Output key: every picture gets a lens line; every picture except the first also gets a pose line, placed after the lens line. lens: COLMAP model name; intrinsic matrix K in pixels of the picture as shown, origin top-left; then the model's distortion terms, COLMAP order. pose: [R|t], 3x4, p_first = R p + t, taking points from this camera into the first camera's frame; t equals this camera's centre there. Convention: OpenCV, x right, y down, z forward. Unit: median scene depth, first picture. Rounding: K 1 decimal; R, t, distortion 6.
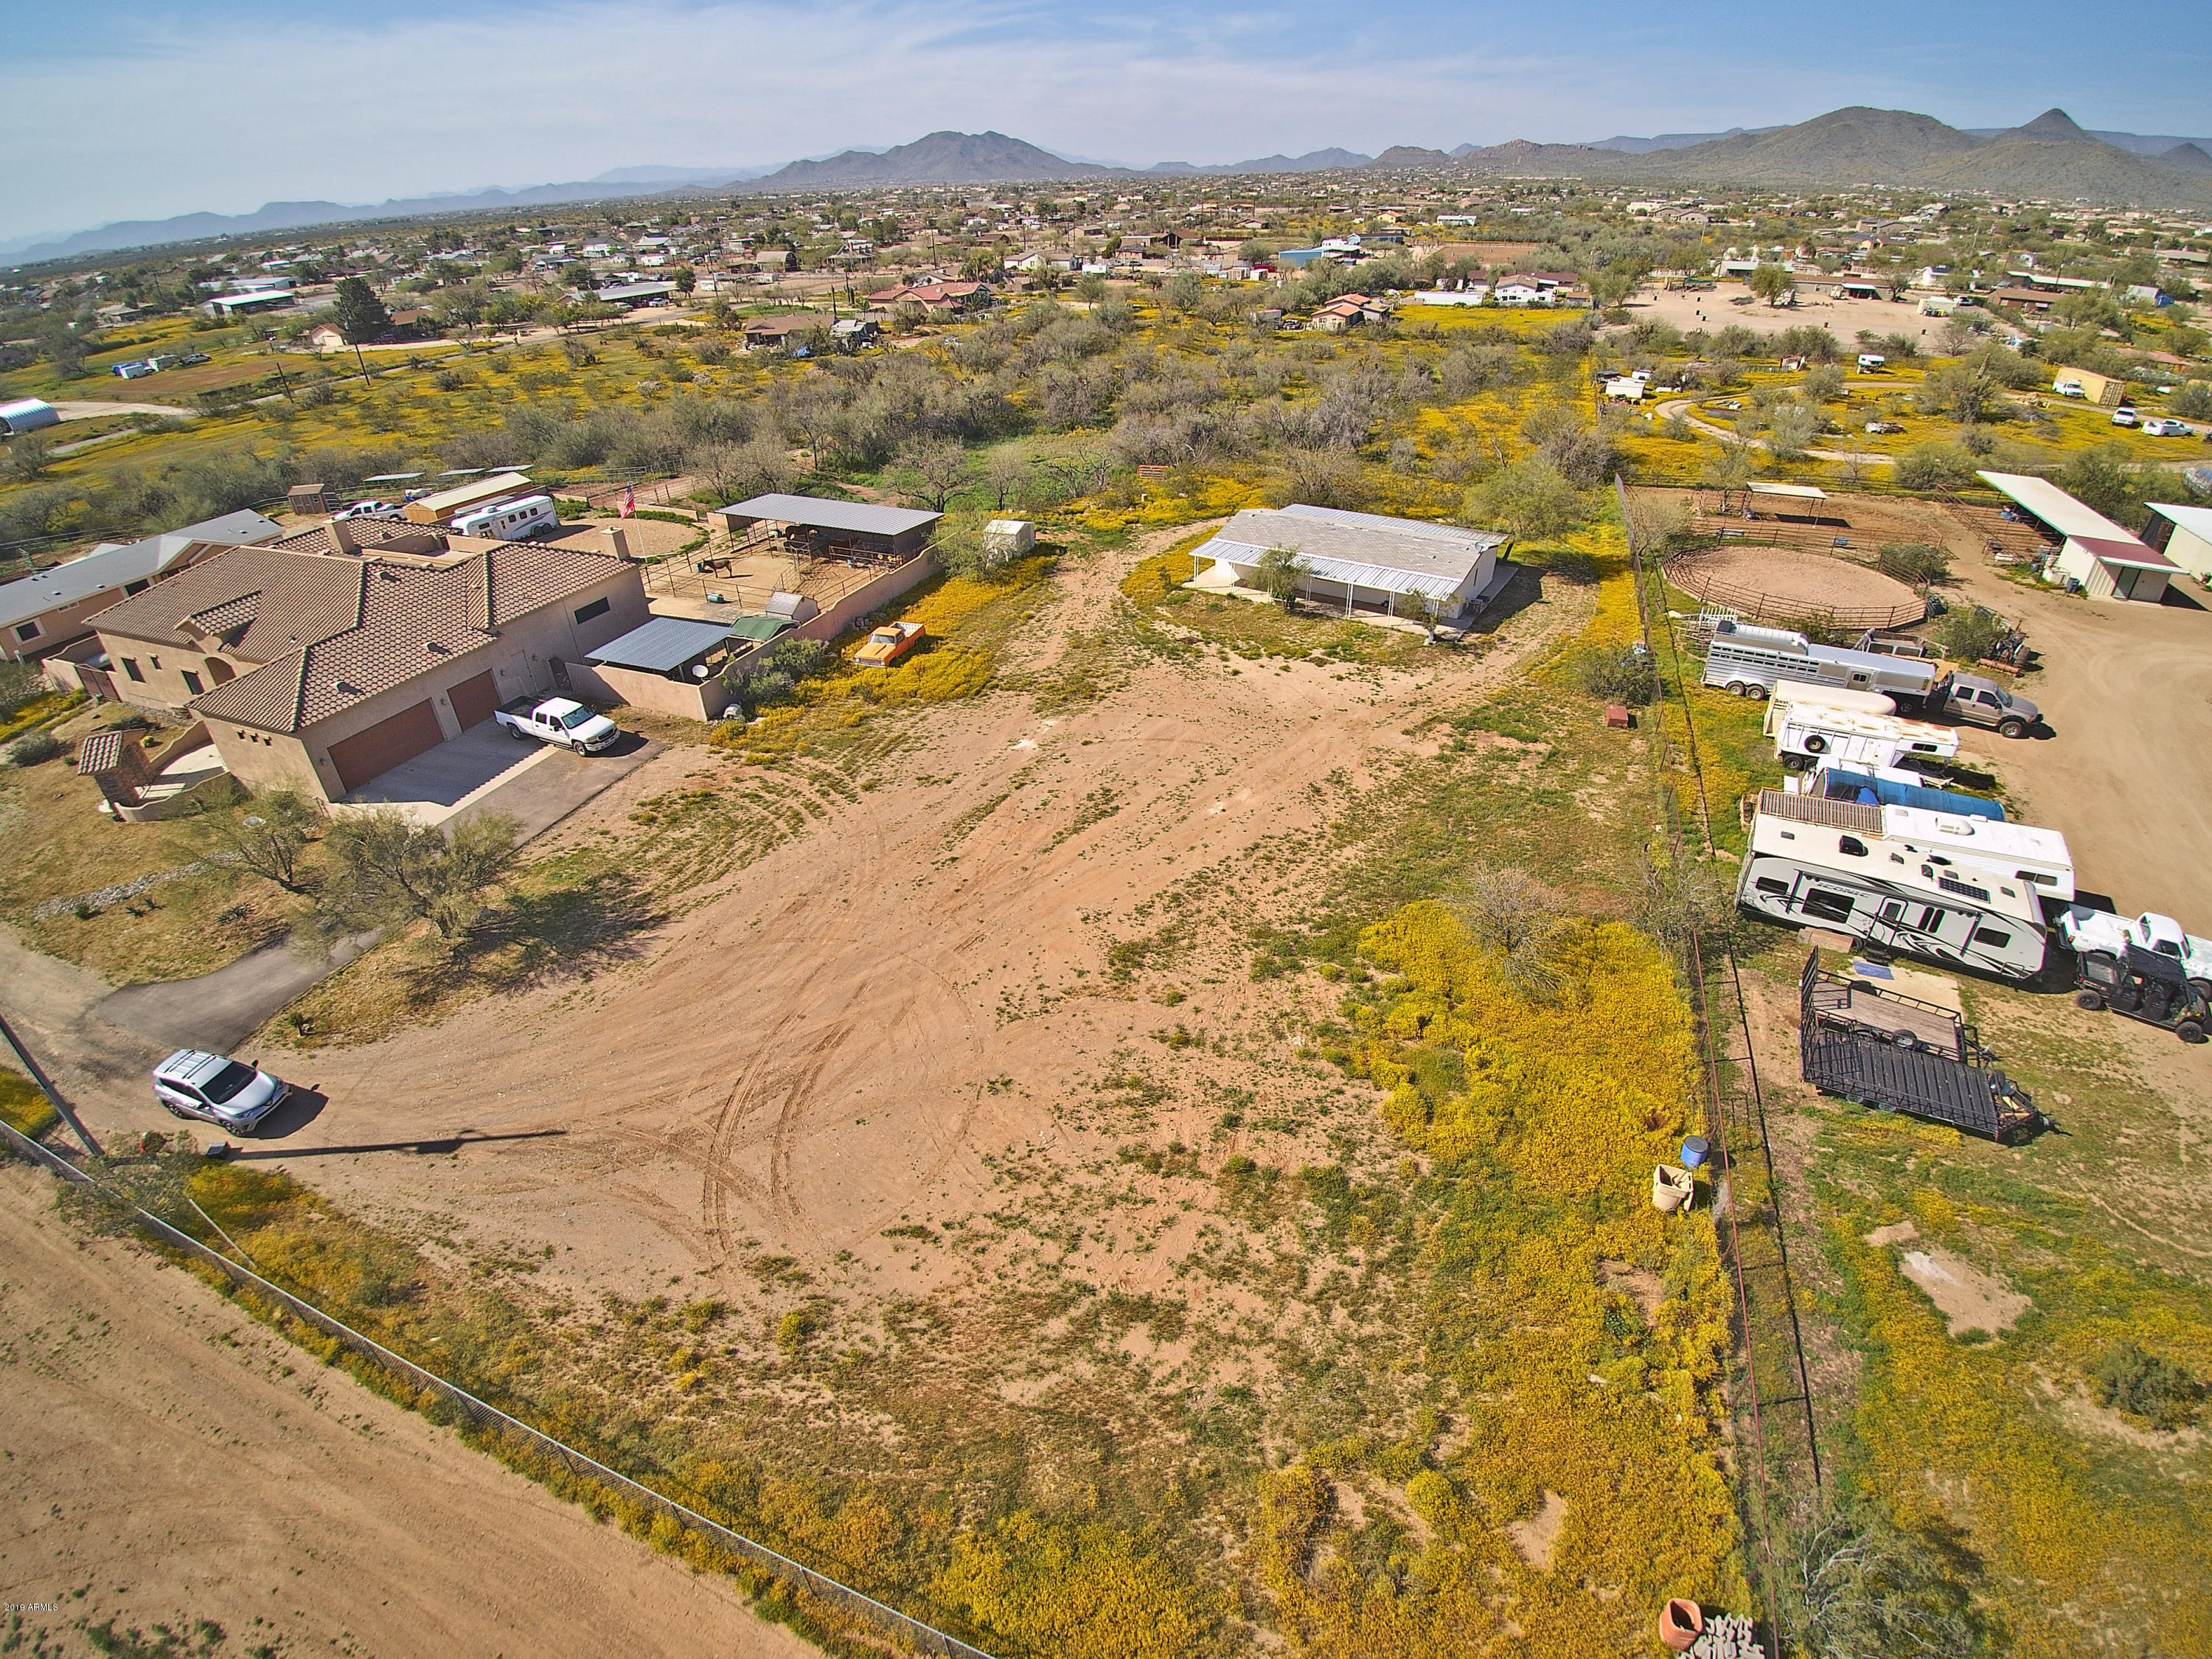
lens RADIAL K [[1016.0, 0, 1121.0], [0, 1016.0, 810.6], [0, 0, 1]] dist [-0.030206, -0.015975]
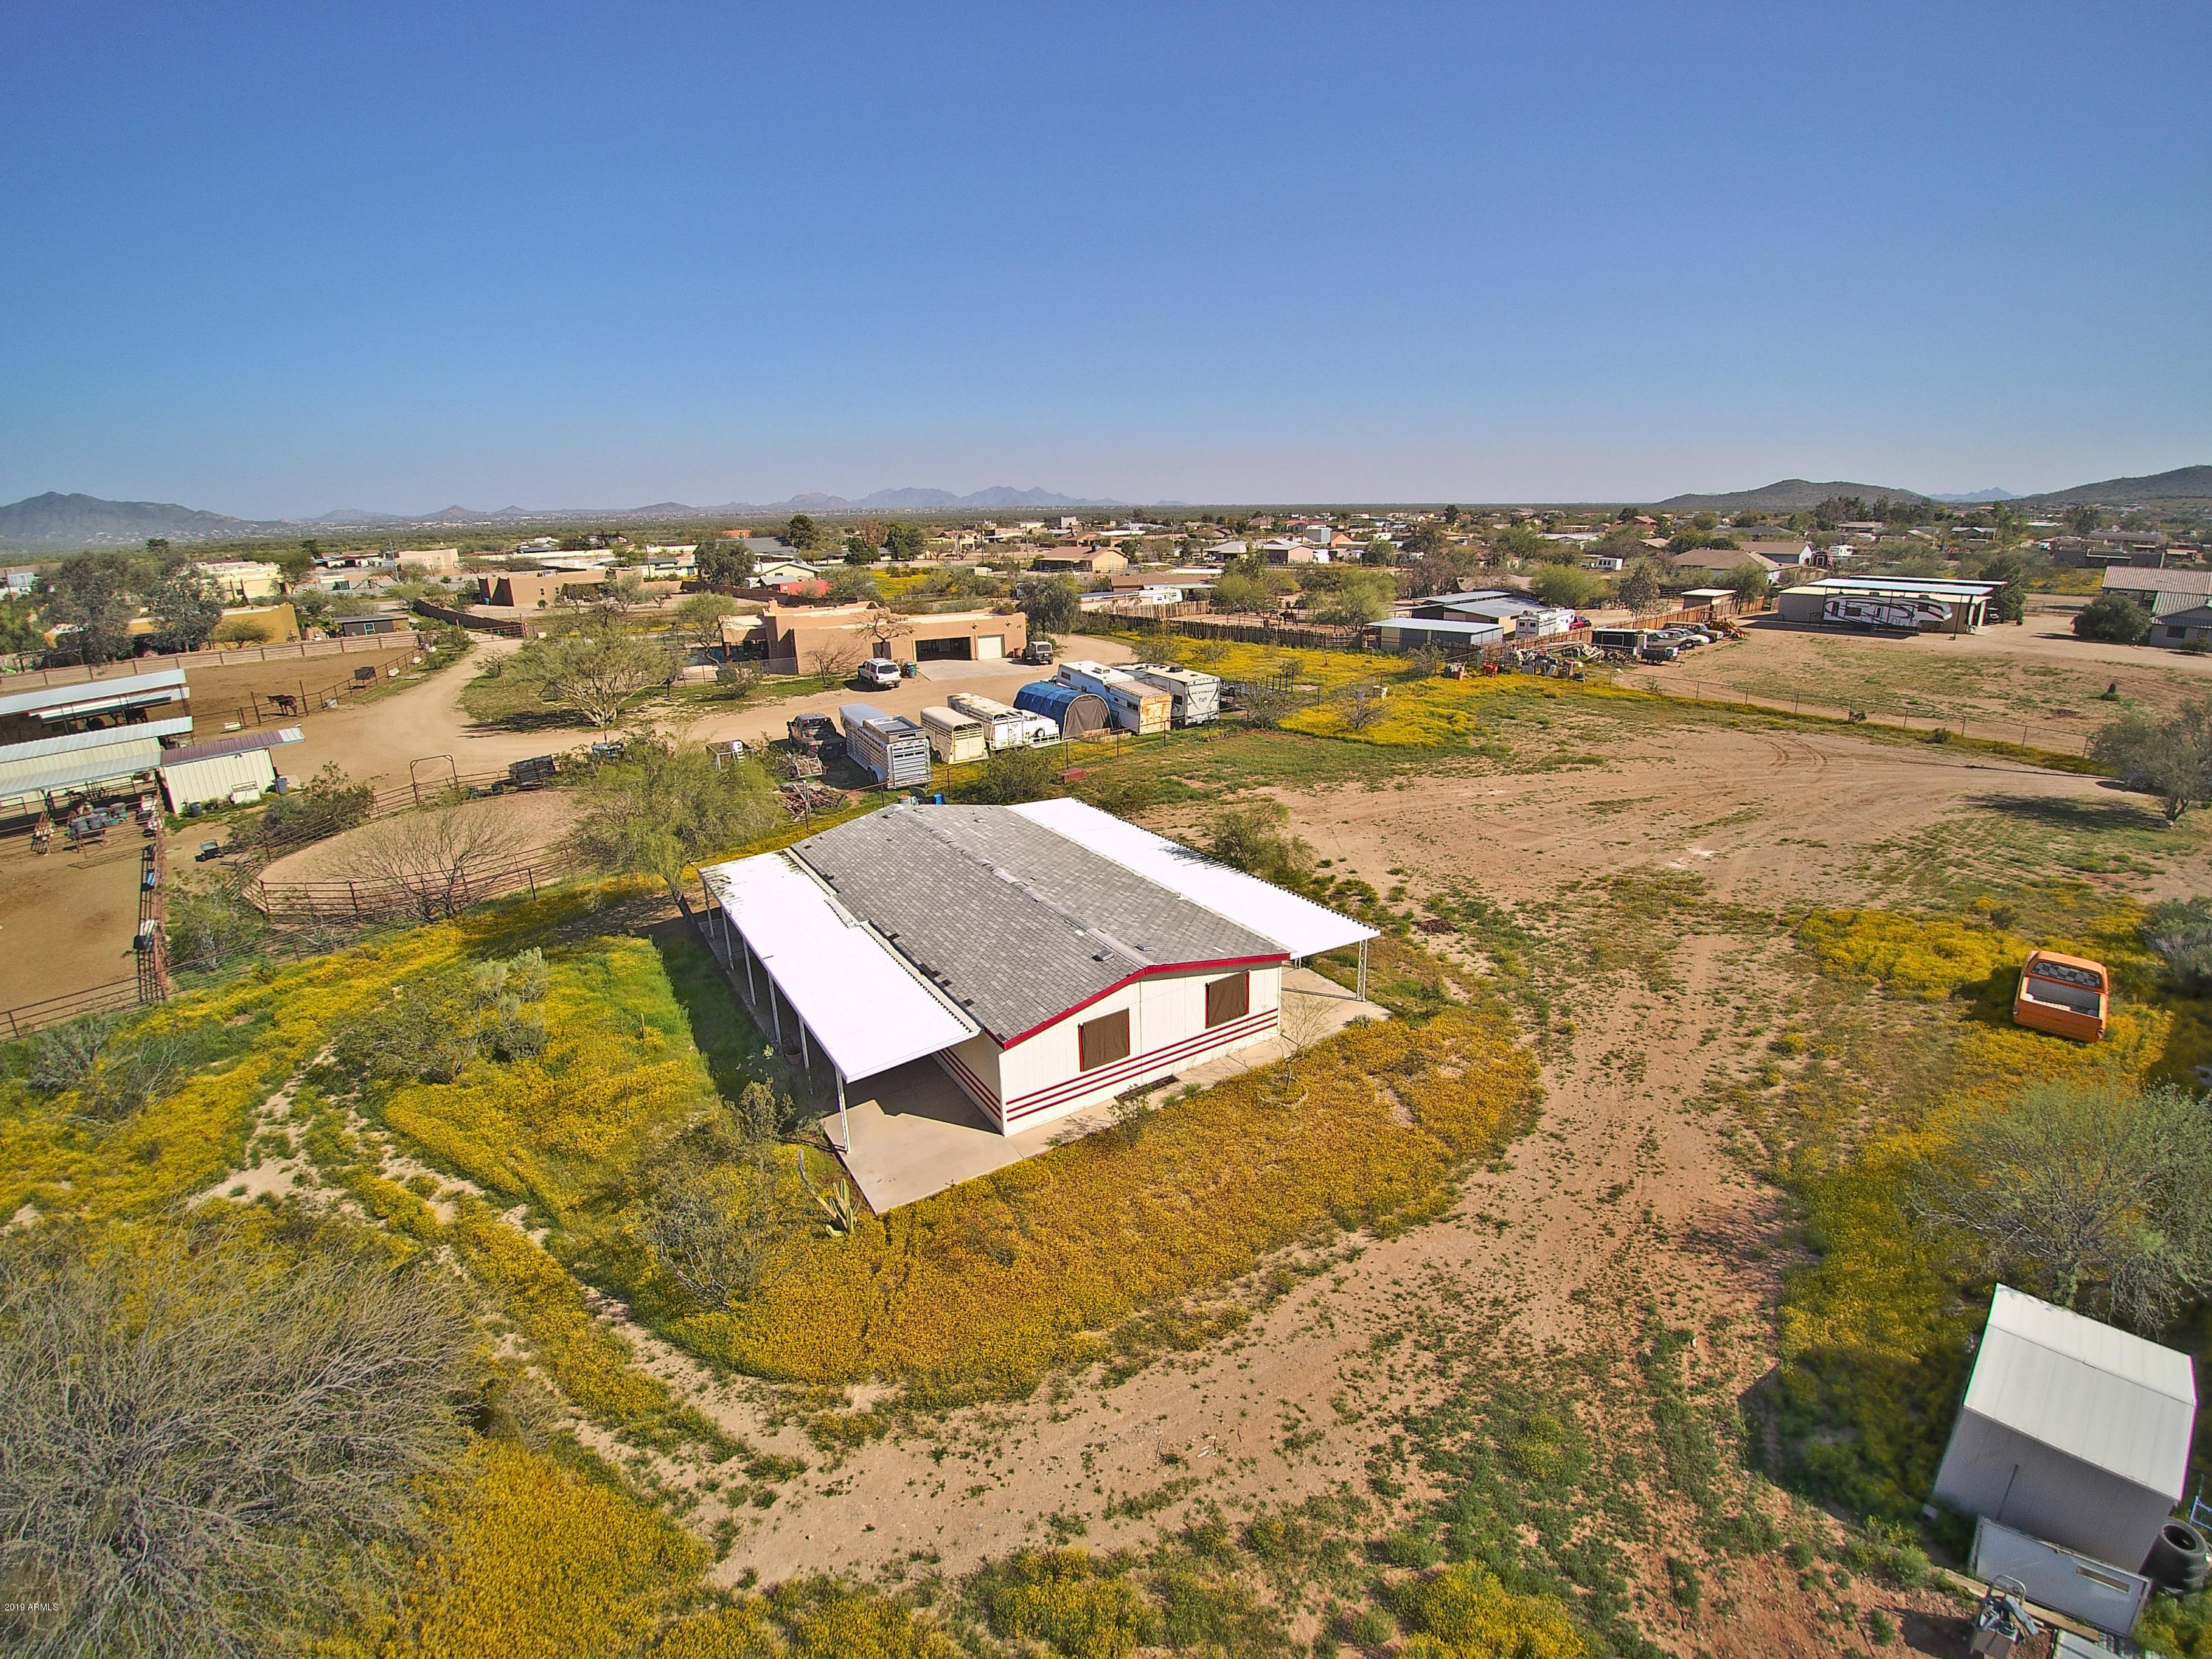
lens RADIAL K [[1016.0, 0, 1128.5], [0, 1016.0, 836.5], [0, 0, 1]] dist [-0.030206, -0.015975]
pose [[-0.900988, -0.098452, 0.422526, -0.013167], [0.262186, 0.652385, 0.711092, -0.664166], [-0.345658, 0.751466, -0.561979, 1.365760]]
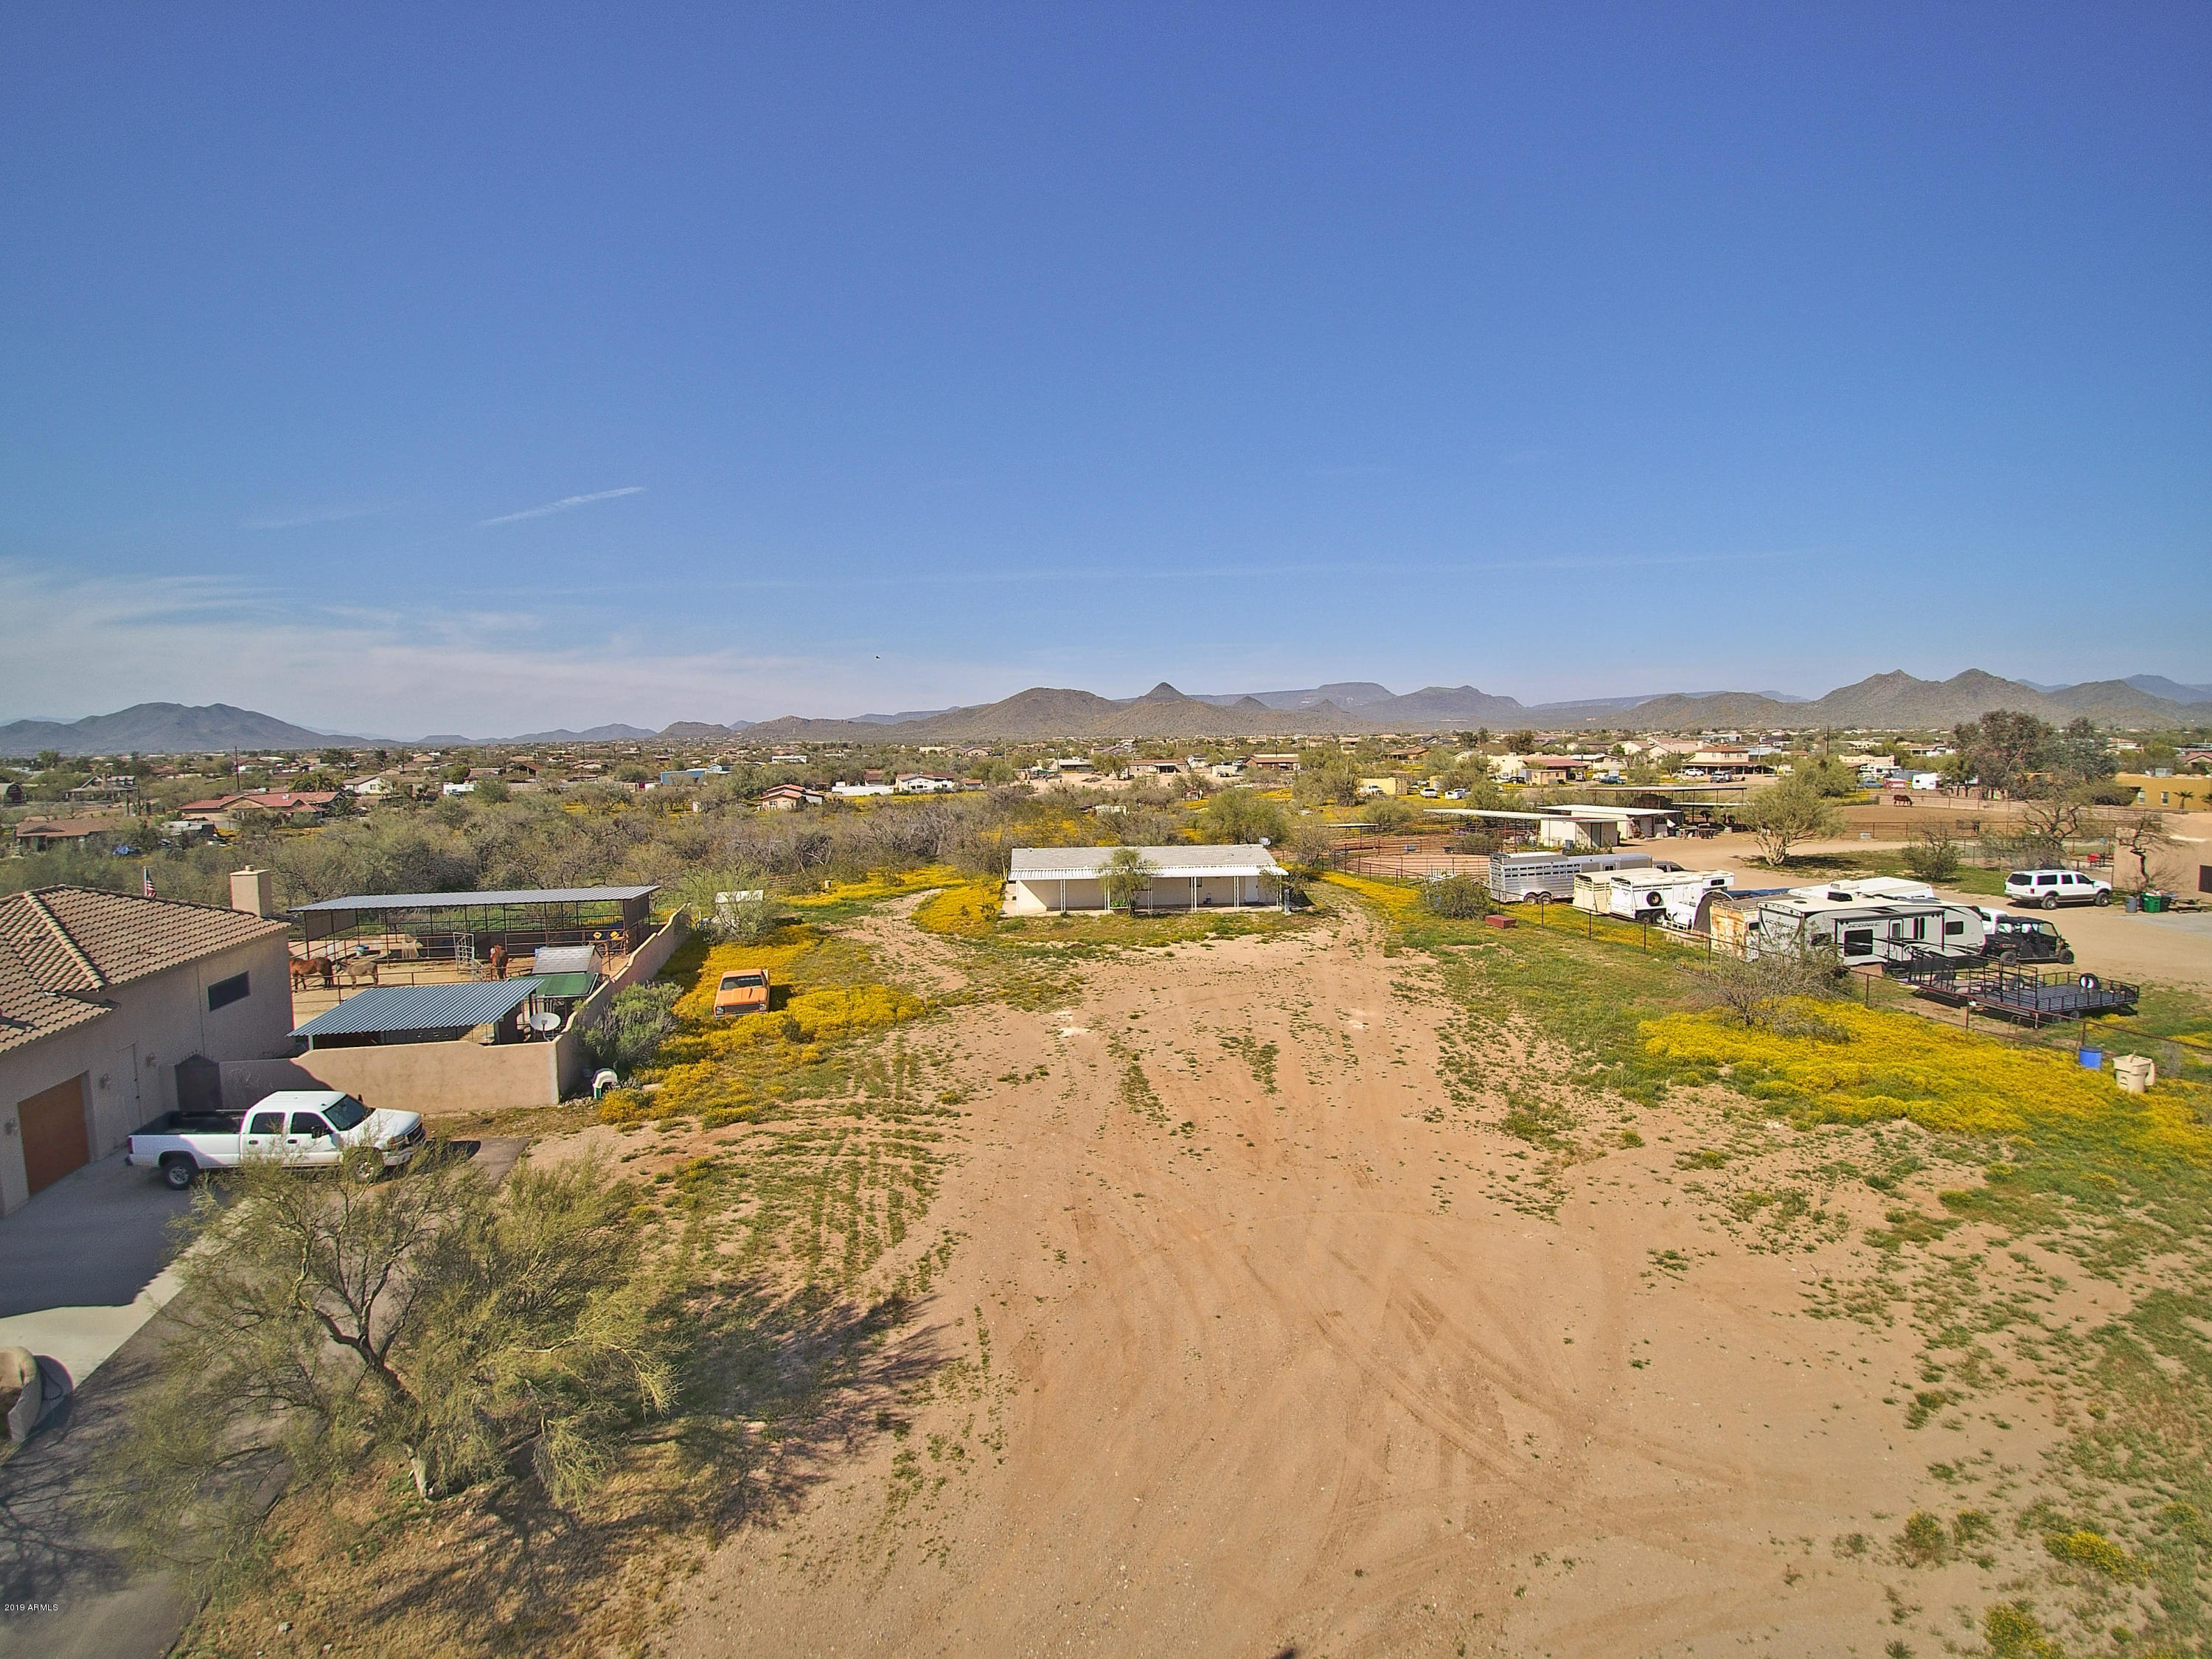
lens RADIAL K [[1016.0, 0, 1109.8], [0, 1016.0, 816.9], [0, 0, 1]] dist [-0.030206, -0.015975]
pose [[0.807810, -0.035701, 0.588361, -0.436048], [0.312403, 0.872373, -0.375991, 0.077167], [-0.499847, 0.487535, 0.715865, 0.299718]]
